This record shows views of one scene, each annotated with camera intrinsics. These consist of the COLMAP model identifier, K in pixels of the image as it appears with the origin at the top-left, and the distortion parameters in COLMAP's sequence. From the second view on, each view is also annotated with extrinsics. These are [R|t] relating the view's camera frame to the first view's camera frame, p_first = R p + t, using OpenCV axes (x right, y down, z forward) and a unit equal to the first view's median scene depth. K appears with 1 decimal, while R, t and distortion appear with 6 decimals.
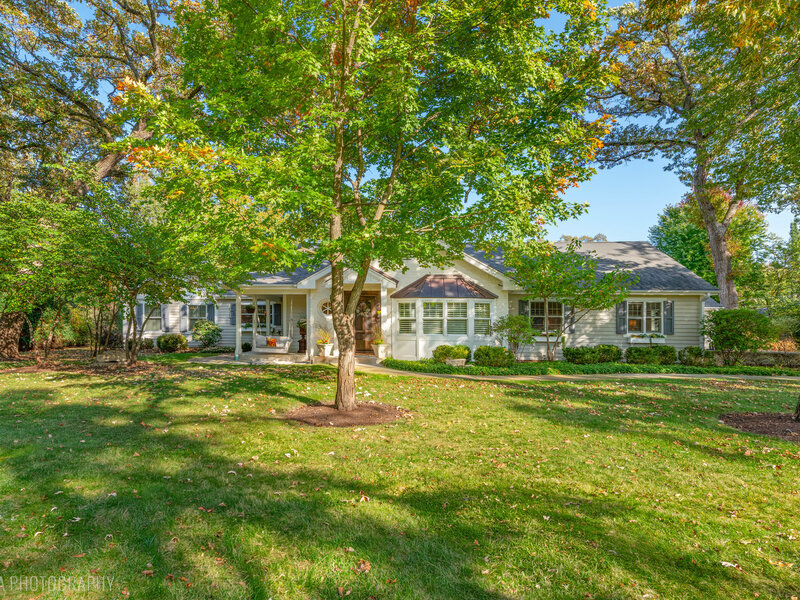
lens RADIAL K [[378.4, 0, 400.0], [0, 378.4, 300.0], [0, 0, 1]] dist [-0.000334, -0.000002]
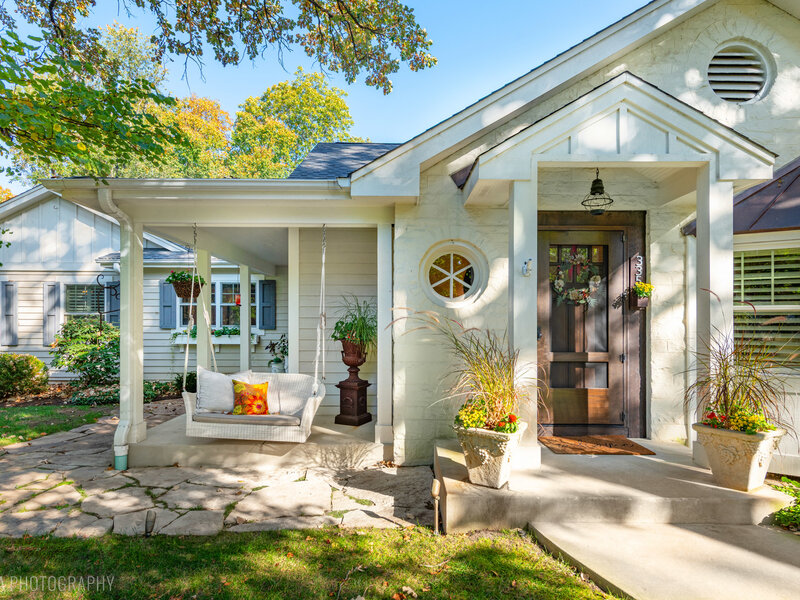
lens RADIAL K [[438.0, 0, 400.0], [0, 438.0, 300.0], [0, 0, 1]] dist [-0.000075, -0.000138]
pose [[0.999959, 0.003773, -0.008217, -0.224999], [-0.003722, 0.999974, 0.006162, 0.038205], [0.008240, -0.006132, 0.999947, 0.668697]]
